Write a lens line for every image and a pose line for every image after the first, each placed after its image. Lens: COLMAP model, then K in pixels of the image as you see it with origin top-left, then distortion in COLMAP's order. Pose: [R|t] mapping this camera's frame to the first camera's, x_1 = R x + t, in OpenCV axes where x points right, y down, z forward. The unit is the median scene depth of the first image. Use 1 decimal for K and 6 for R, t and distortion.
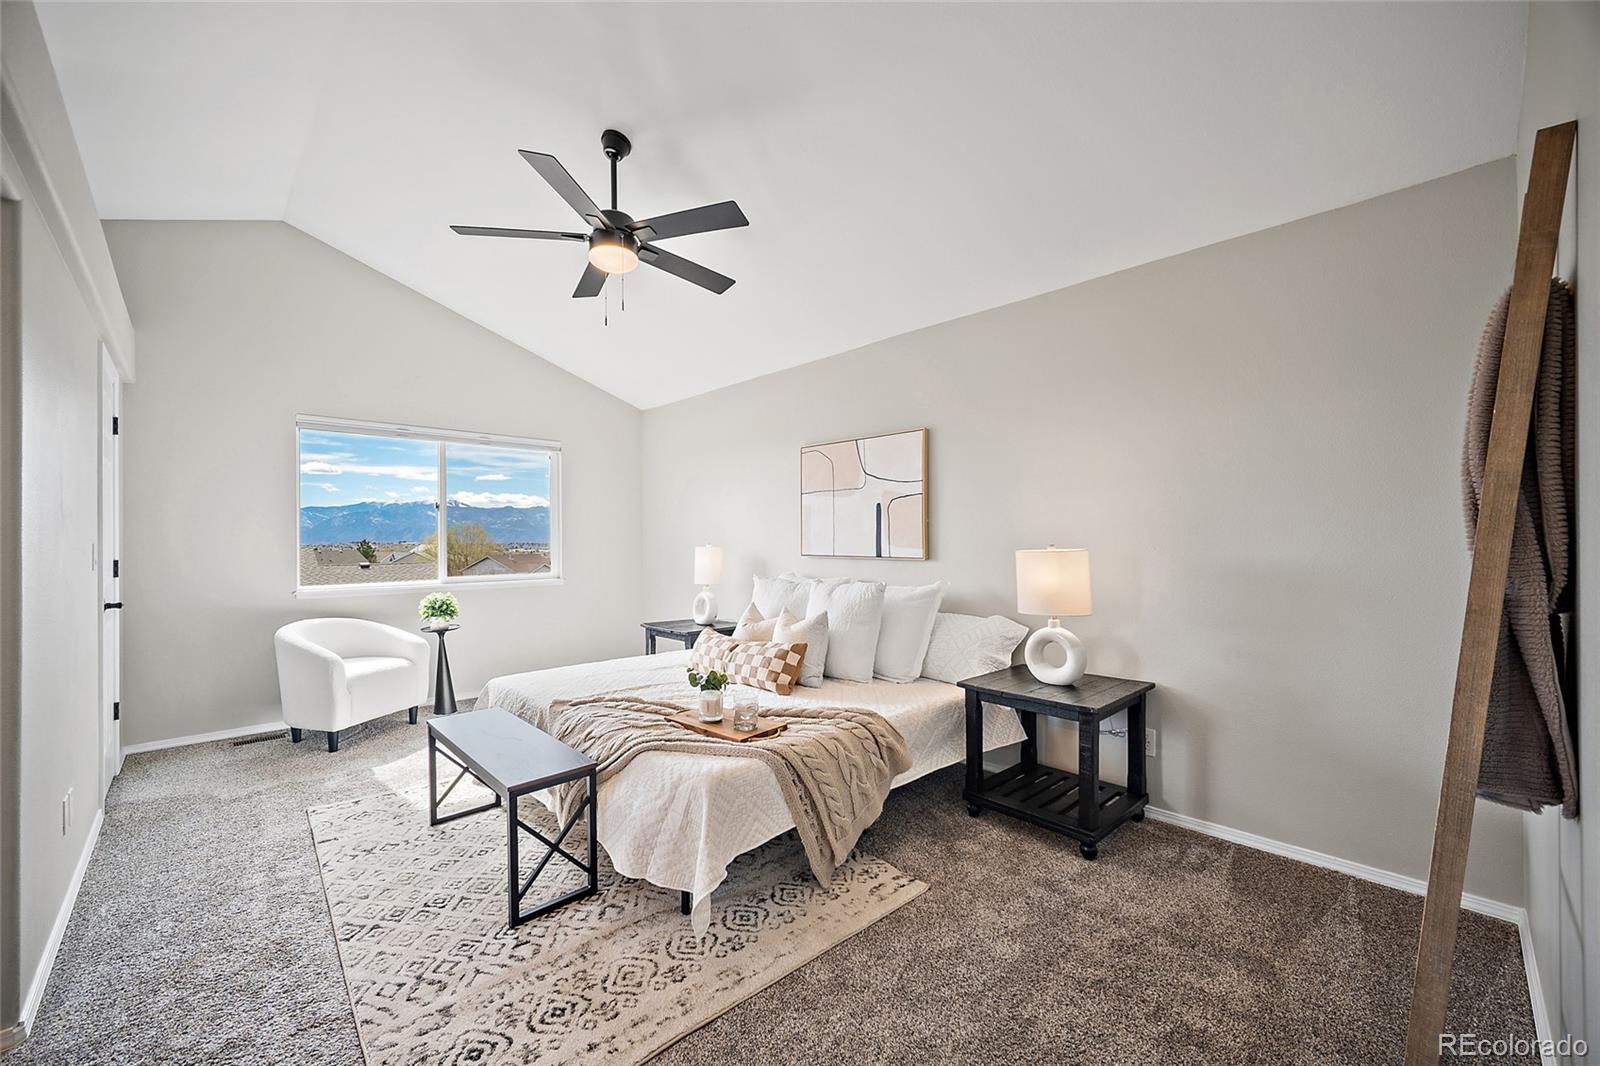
lens RADIAL K [[634.8, 0, 798.4], [0, 634.8, 537.6], [0, 0, 1]] dist [0.000754, 0.000065]
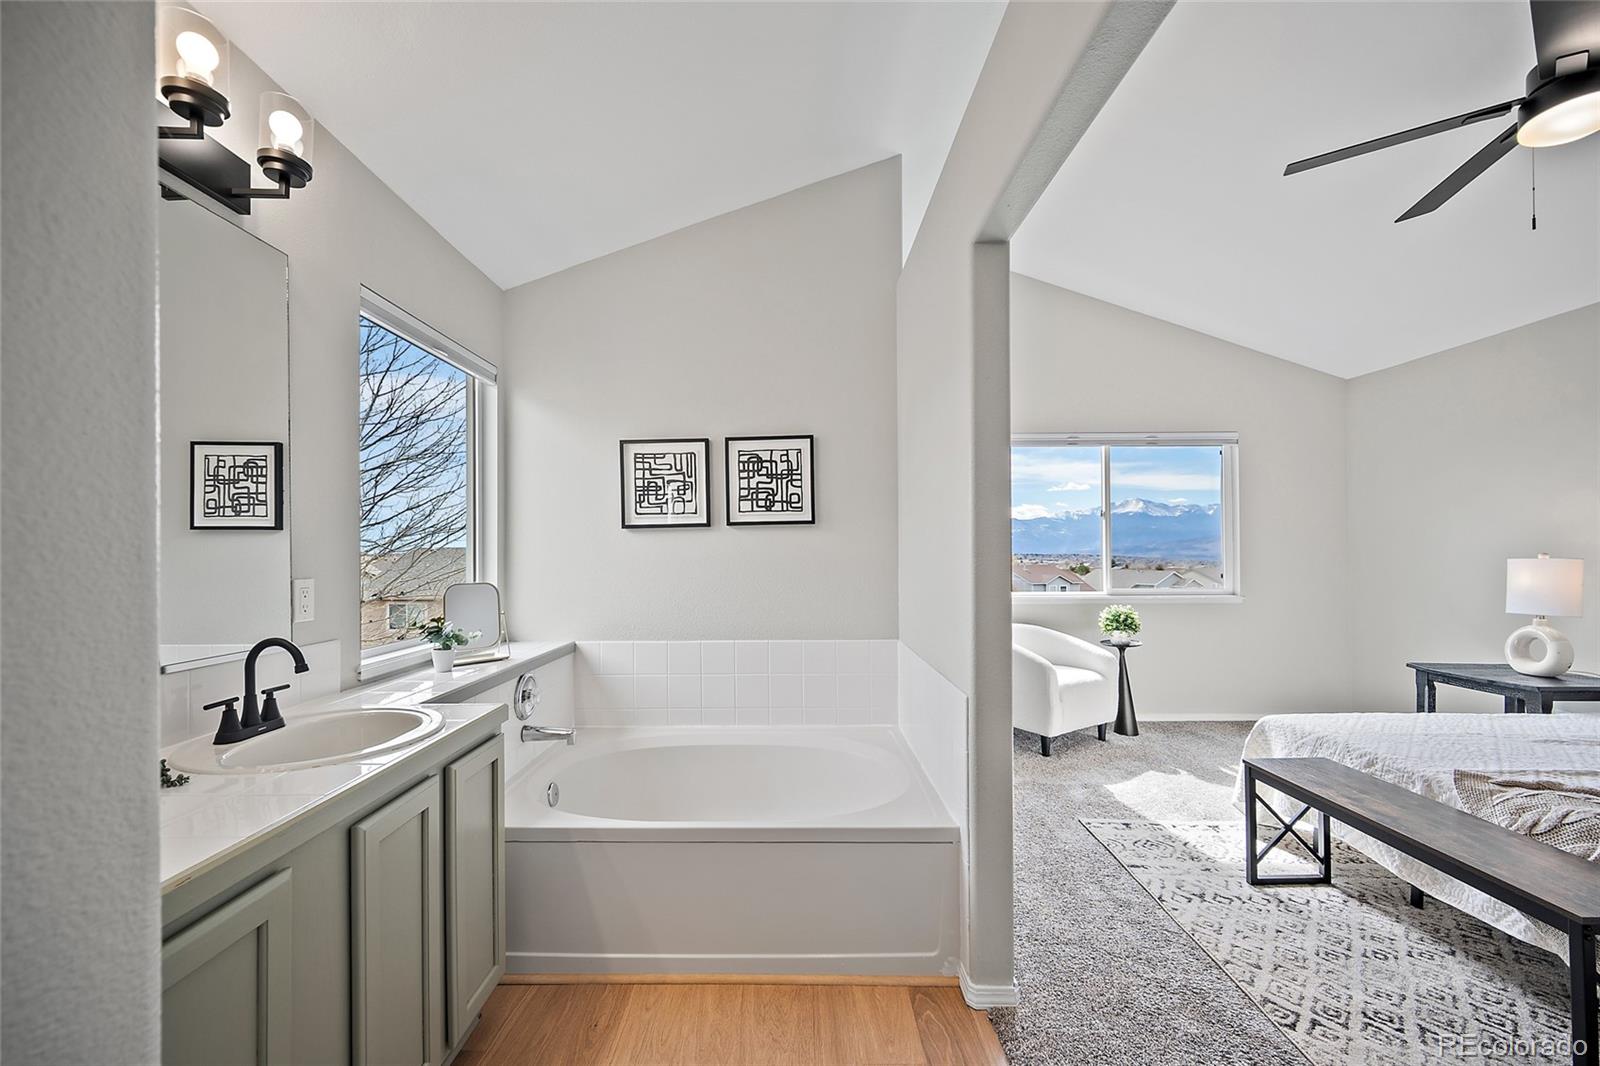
lens RADIAL K [[634.8, 0, 774.4], [0, 634.8, 544.9], [0, 0, 1]] dist [0.000754, 0.000065]
pose [[0.712314, -0.009328, -0.701799, -0.283197], [0.004908, 0.999953, -0.008310, 0.002864], [0.701844, 0.002475, 0.712327, -0.032752]]
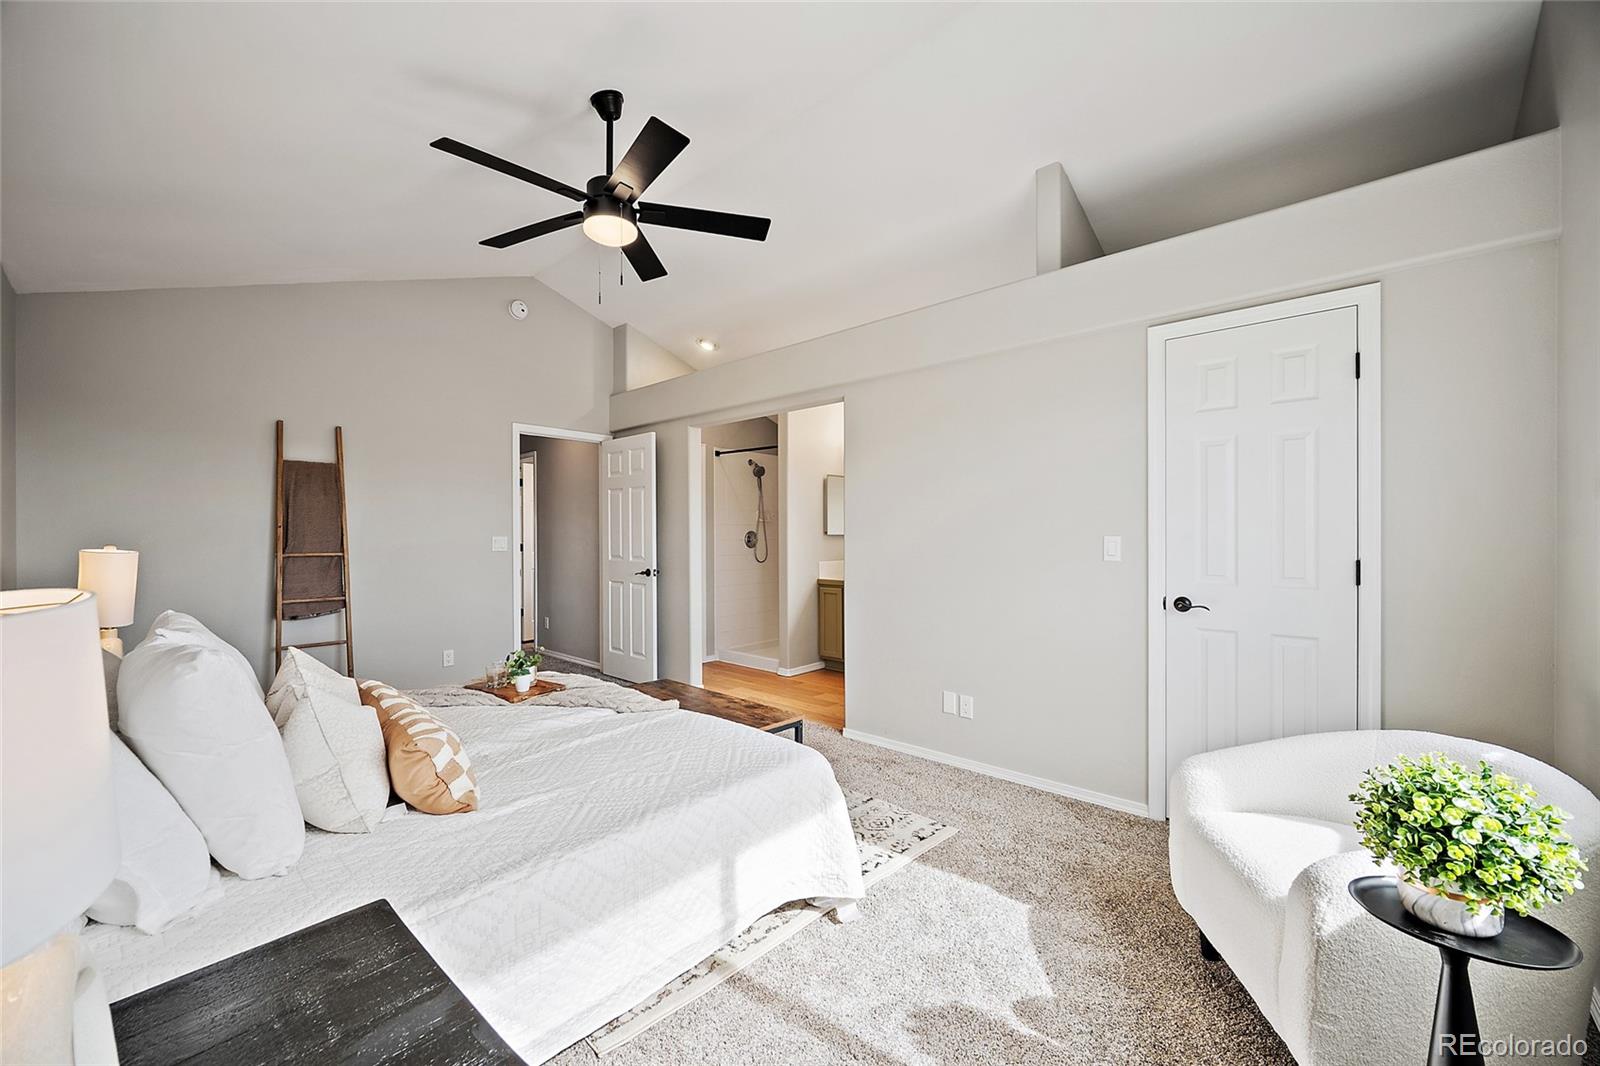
lens RADIAL K [[634.8, 0, 801.0], [0, 634.8, 531.2], [0, 0, 1]] dist [0.000754, 0.000065]
pose [[-0.996612, 0.004836, -0.082105, -0.328110], [0.004676, 0.999987, 0.002142, -0.001794], [0.082114, 0.001751, -0.996621, 1.295285]]
